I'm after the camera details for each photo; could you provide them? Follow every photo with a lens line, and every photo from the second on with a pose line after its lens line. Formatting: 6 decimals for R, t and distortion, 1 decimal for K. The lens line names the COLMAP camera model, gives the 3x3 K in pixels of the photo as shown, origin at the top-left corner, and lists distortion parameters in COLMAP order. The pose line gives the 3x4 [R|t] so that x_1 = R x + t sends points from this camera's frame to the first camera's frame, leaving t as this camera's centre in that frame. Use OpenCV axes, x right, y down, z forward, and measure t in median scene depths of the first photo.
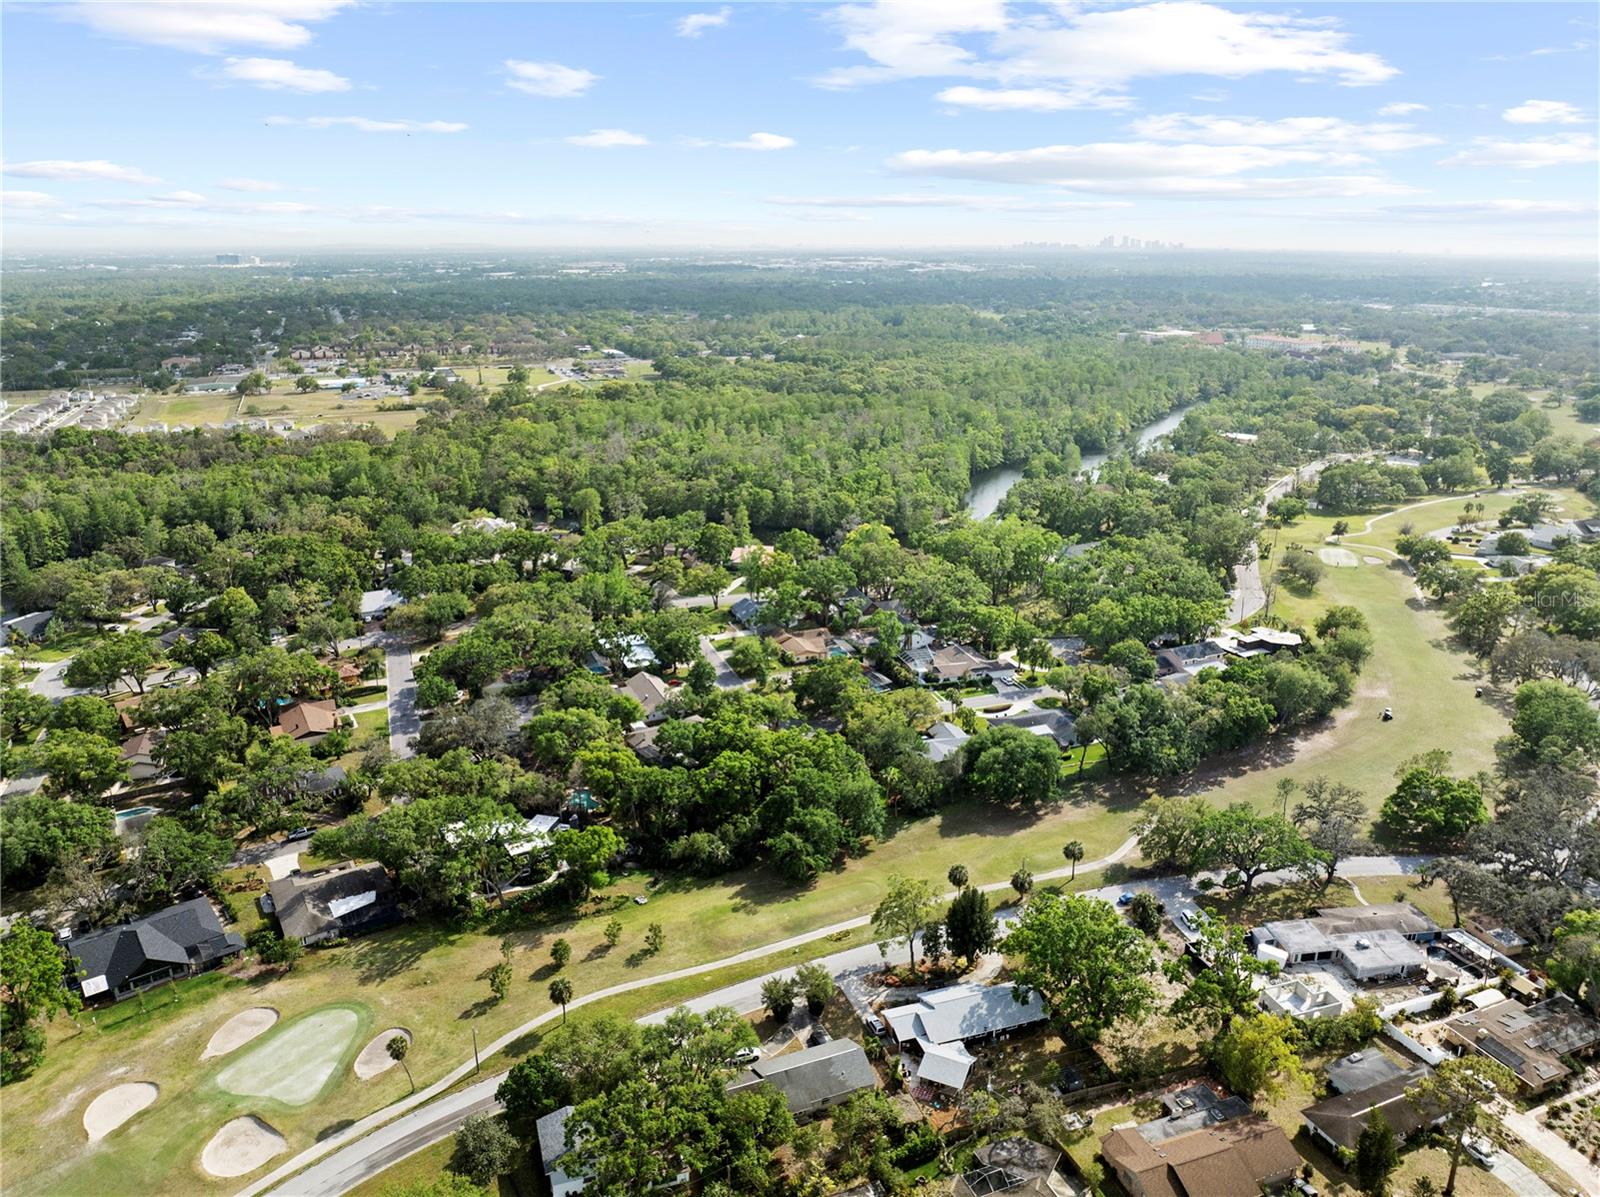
lens RADIAL K [[1127.8, 0, 800.1], [0, 1127.8, 568.6], [0, 0, 1]] dist [-0.029553, 0.000604]
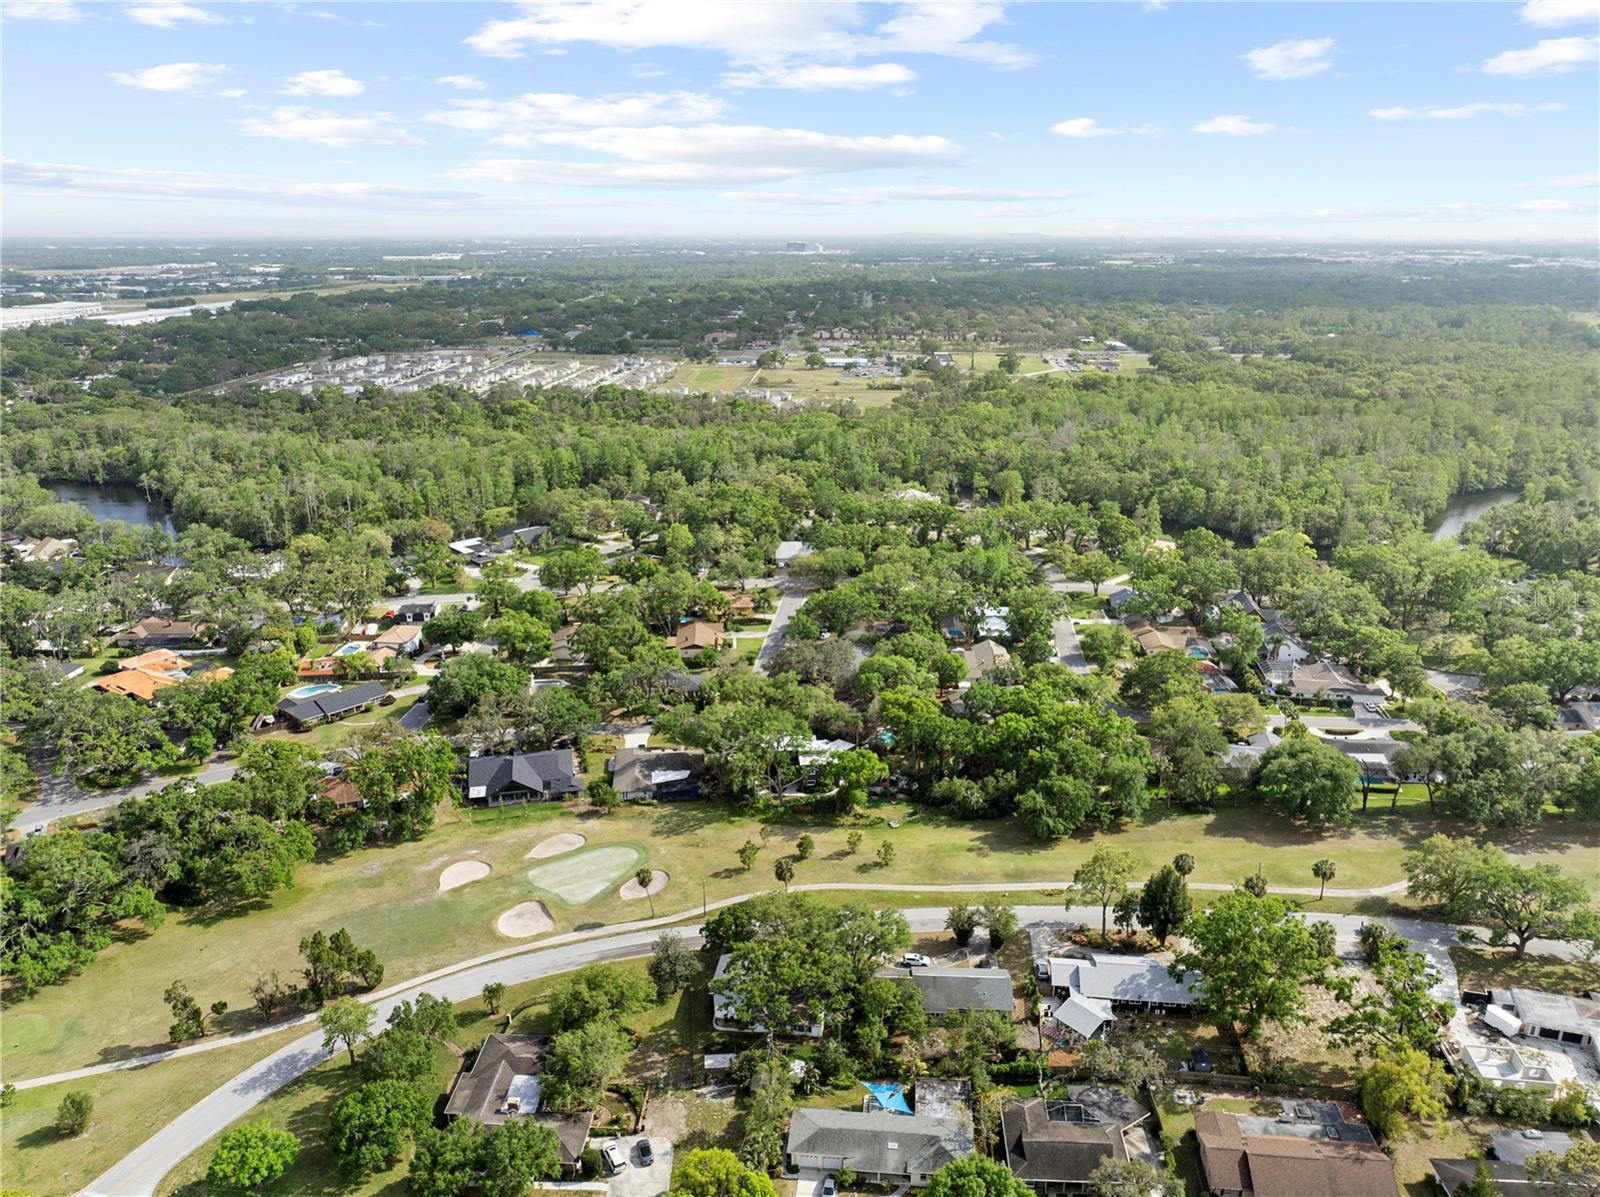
lens RADIAL K [[1145.1, 0, 800.0], [0, 1145.1, 598.5], [0, 0, 1]] dist [-0.021617, -0.003259]
pose [[0.895512, 0.130287, -0.425539, 0.159237], [-0.118308, 0.991475, 0.054590, 0.017089], [0.429024, 0.001458, 0.903292, -0.039633]]
